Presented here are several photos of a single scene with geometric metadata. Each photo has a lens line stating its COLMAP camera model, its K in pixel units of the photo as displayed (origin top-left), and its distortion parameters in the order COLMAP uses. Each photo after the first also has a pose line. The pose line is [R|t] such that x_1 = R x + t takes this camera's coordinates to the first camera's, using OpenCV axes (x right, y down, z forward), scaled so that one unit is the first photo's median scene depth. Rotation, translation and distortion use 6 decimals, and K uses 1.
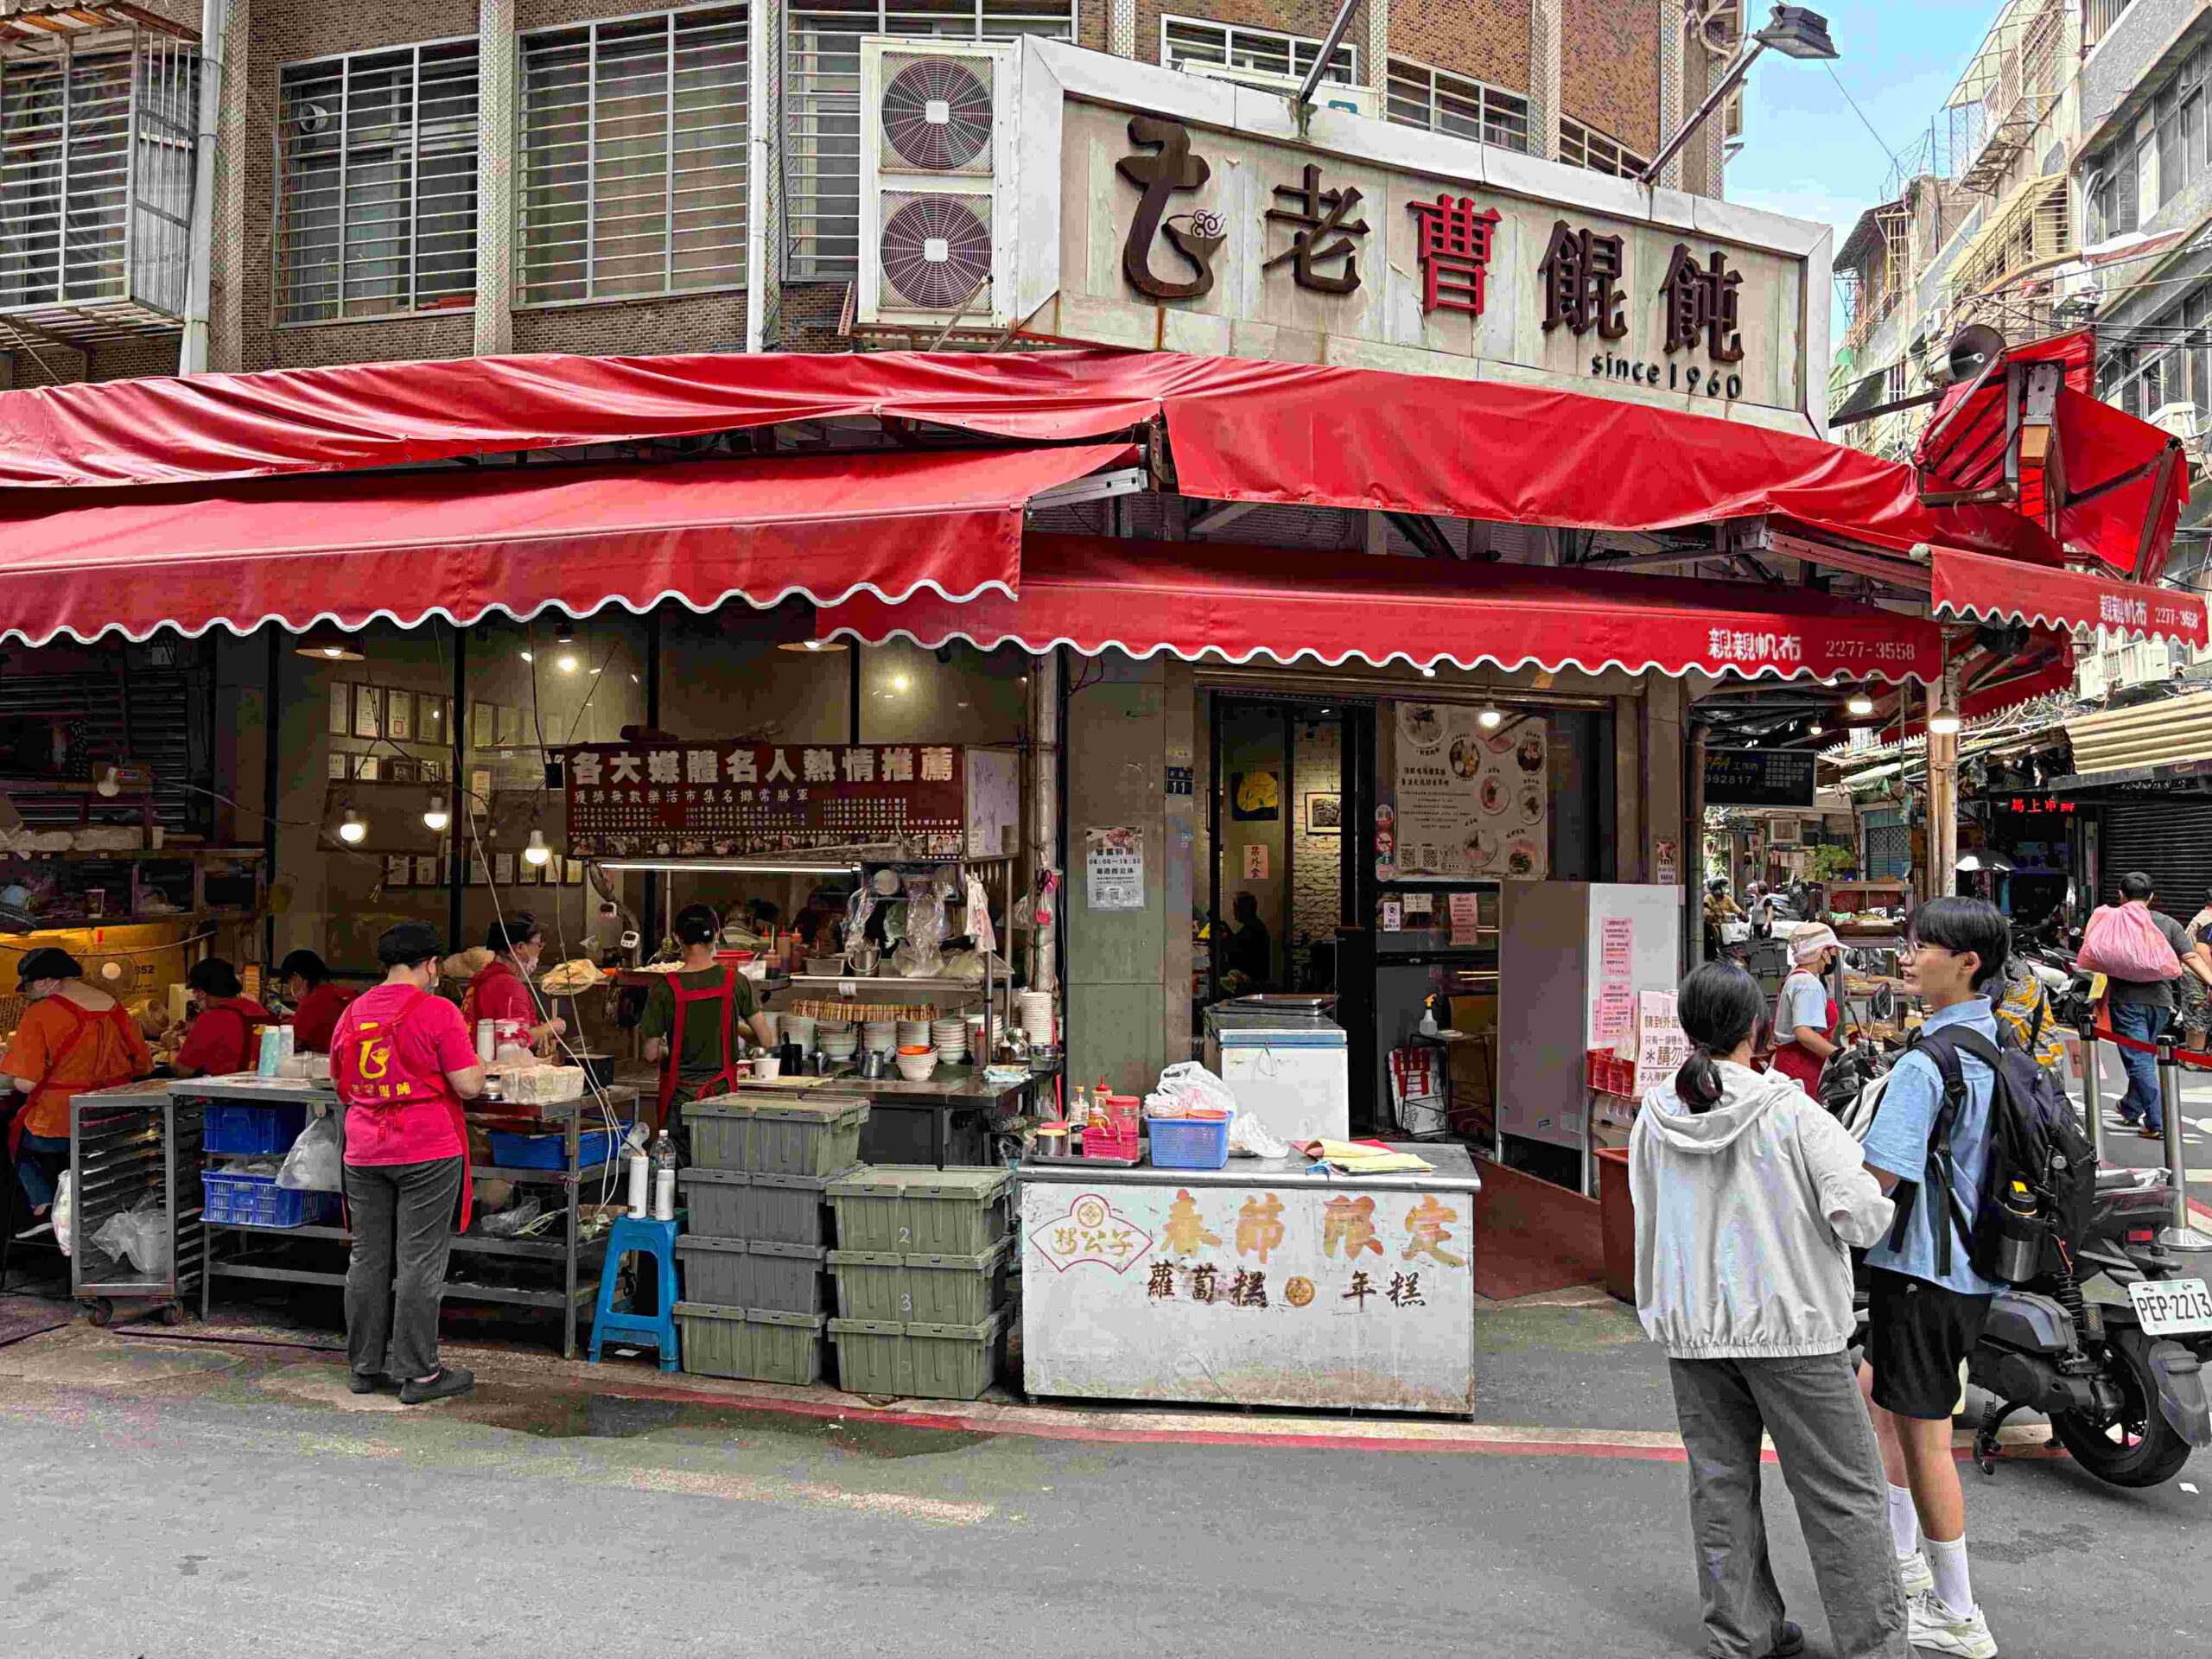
lens RADIAL K [[1664.5, 0, 1087.5], [0, 1664.5, 808.1], [0, 0, 1]] dist [0.038368, -0.023665]
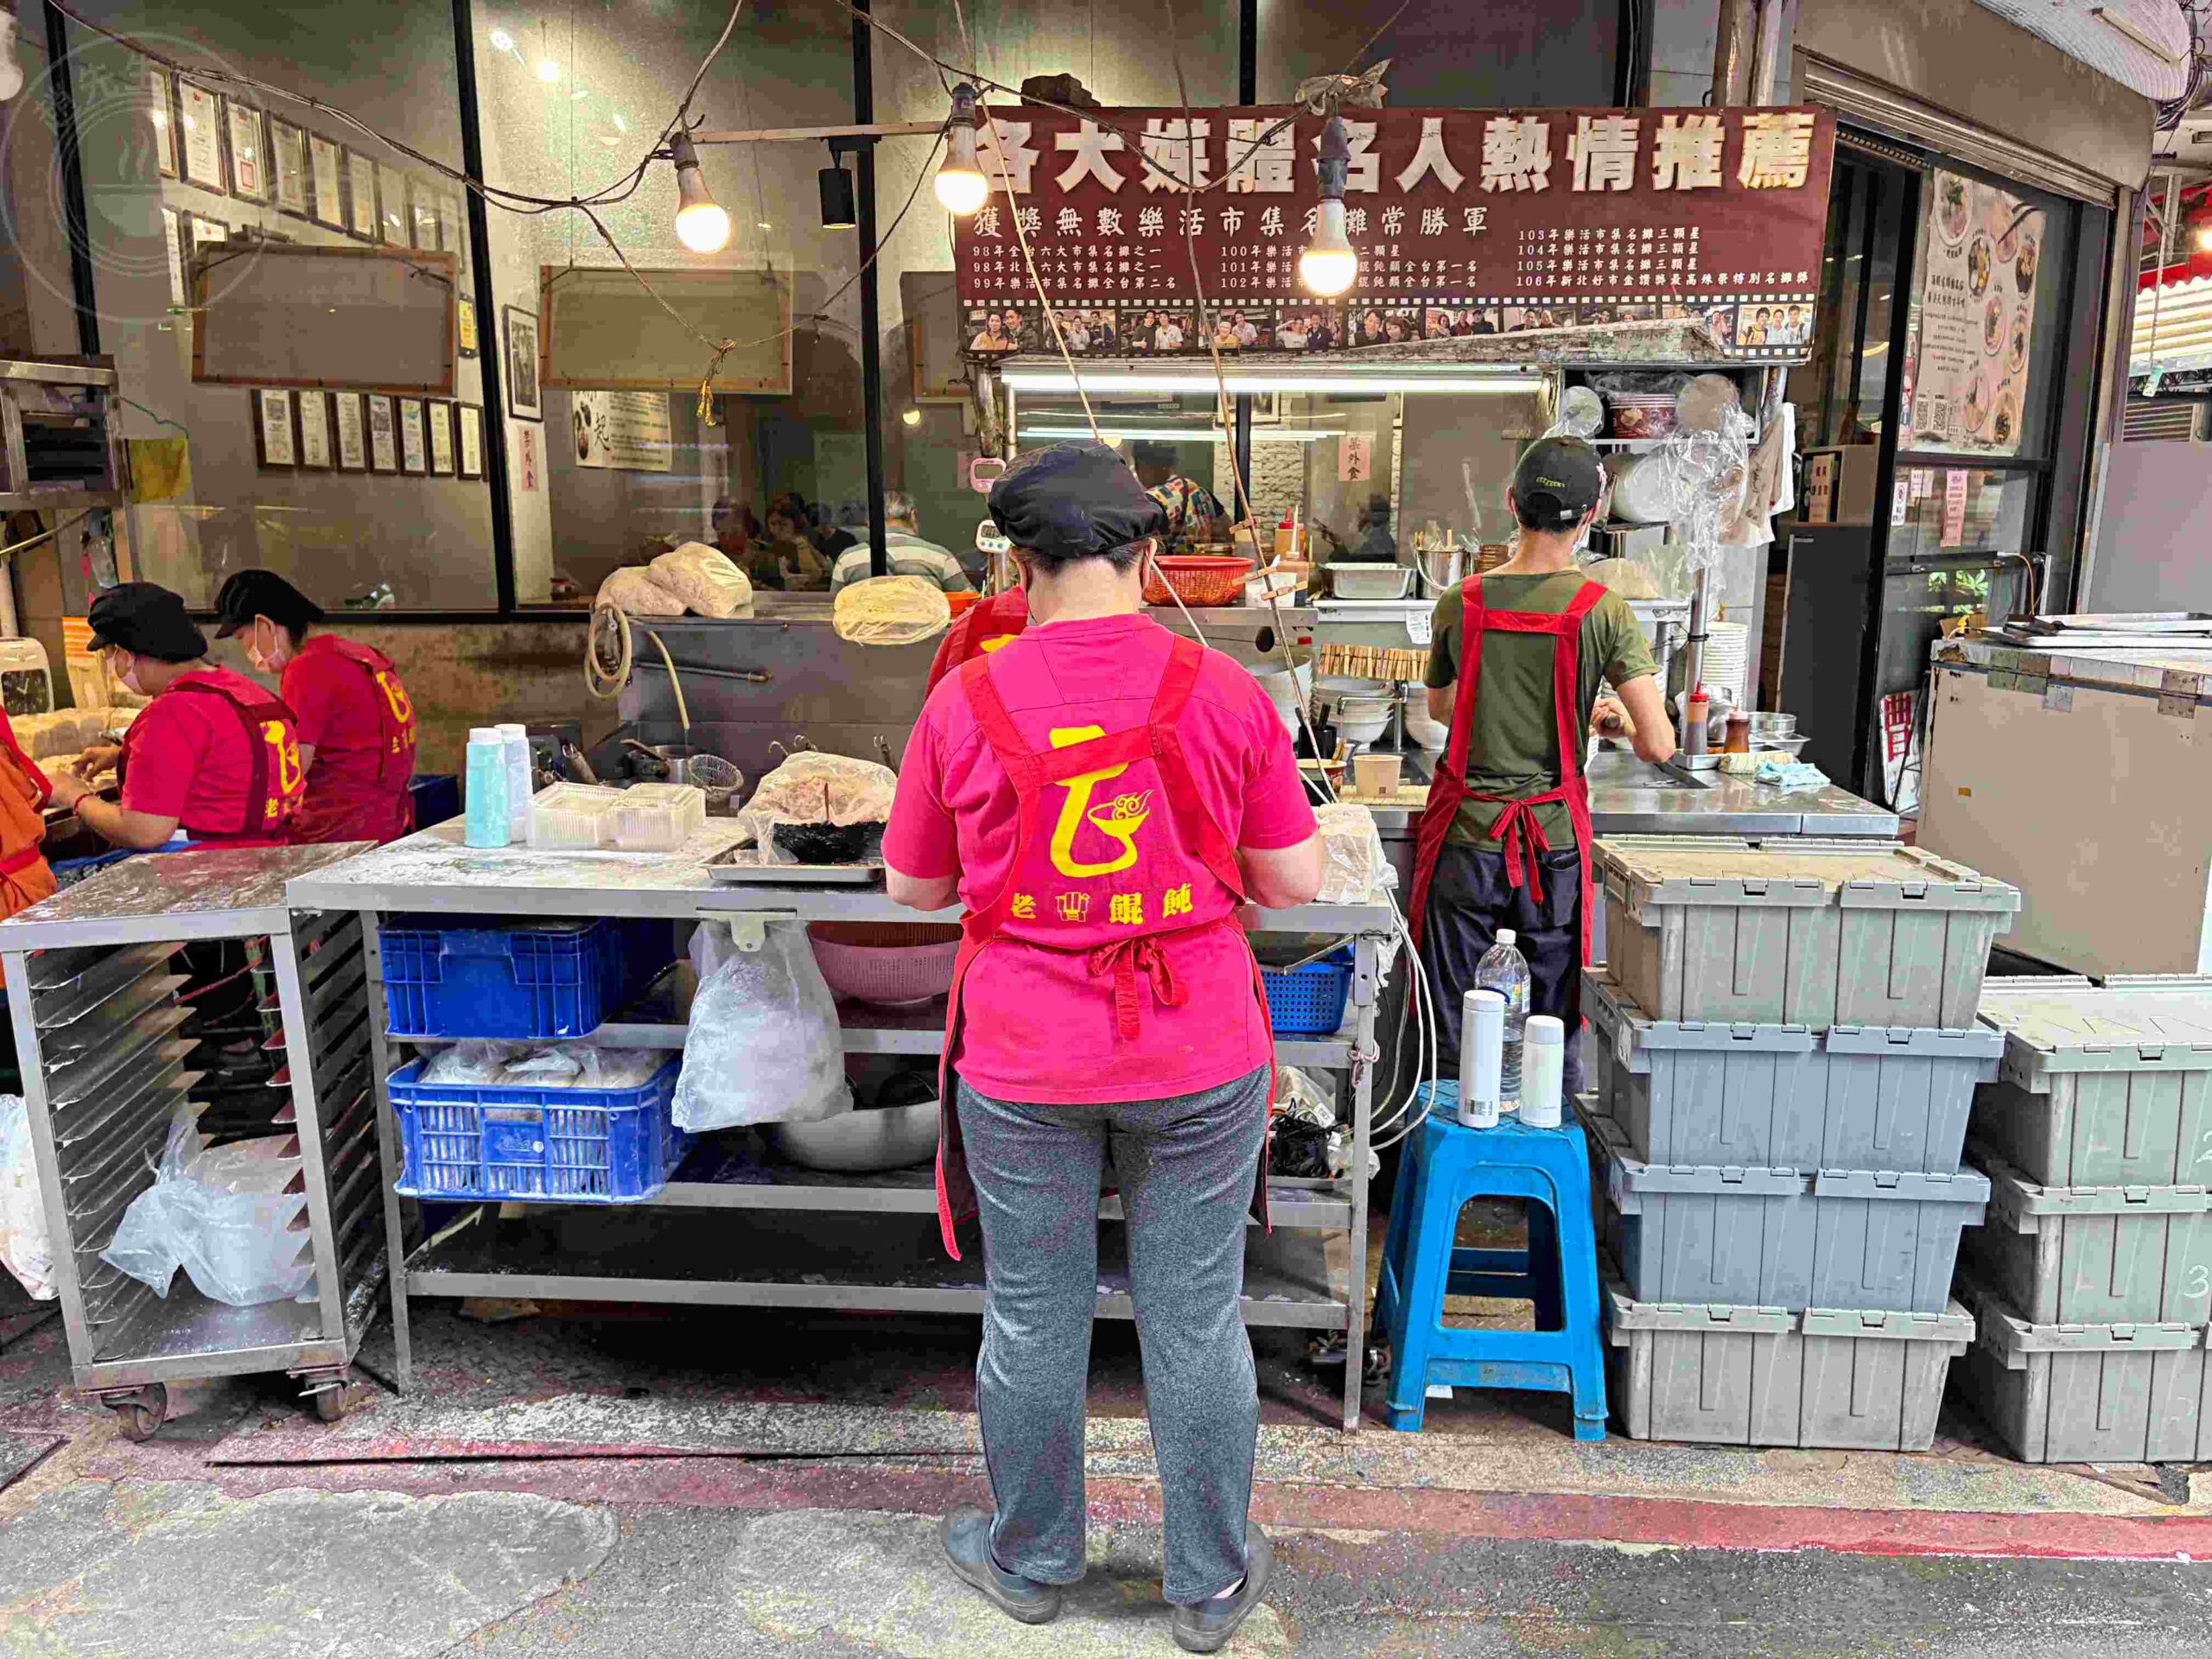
lens RADIAL K [[1664.5, 0, 1116.5], [0, 1664.5, 847.0], [0, 0, 1]] dist [0.038368, -0.023665]
pose [[0.973990, -0.051524, 0.220657, -0.388995], [-0.001588, 0.972229, 0.234028, 0.055567], [-0.226587, -0.228291, 0.946859, 0.514973]]
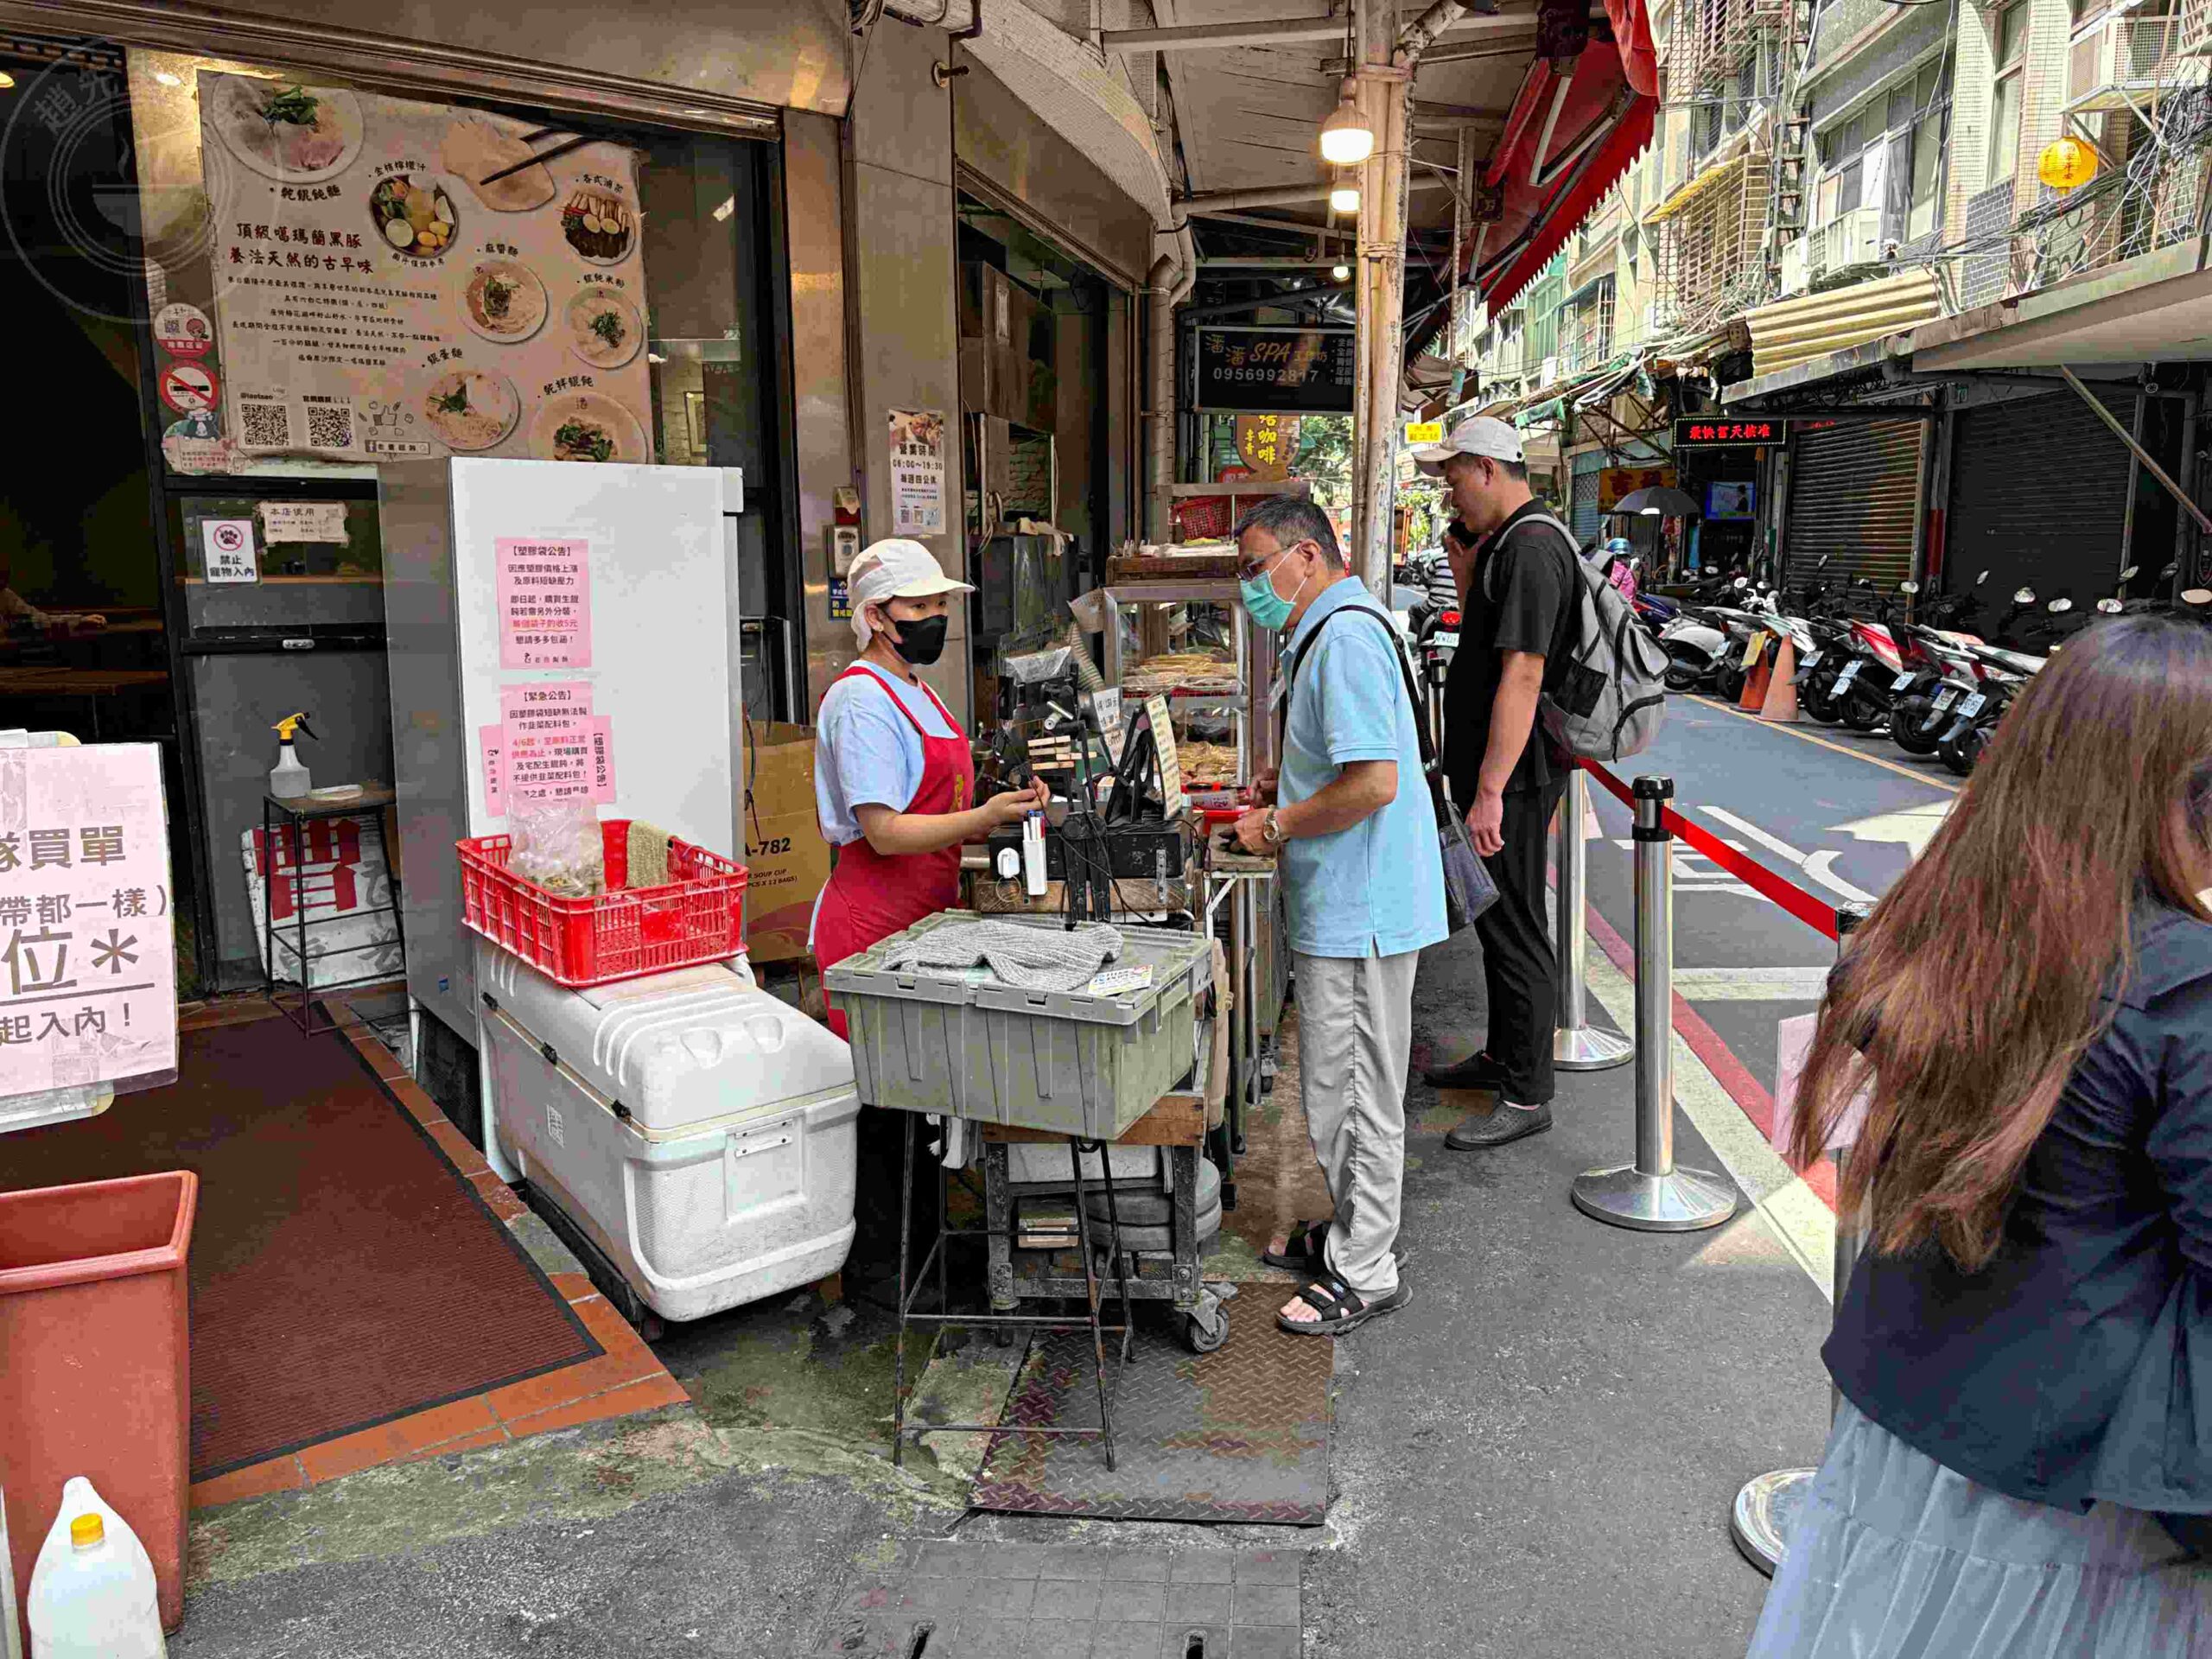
lens RADIAL K [[1664.5, 0, 1116.4], [0, 1664.5, 833.8], [0, 0, 1]] dist [0.038368, -0.023665]
pose [[0.990328, -0.034309, 0.134435, 0.489237], [0.005586, 0.978017, 0.208449, 0.060717], [-0.138632, -0.205682, 0.968750, 0.646384]]
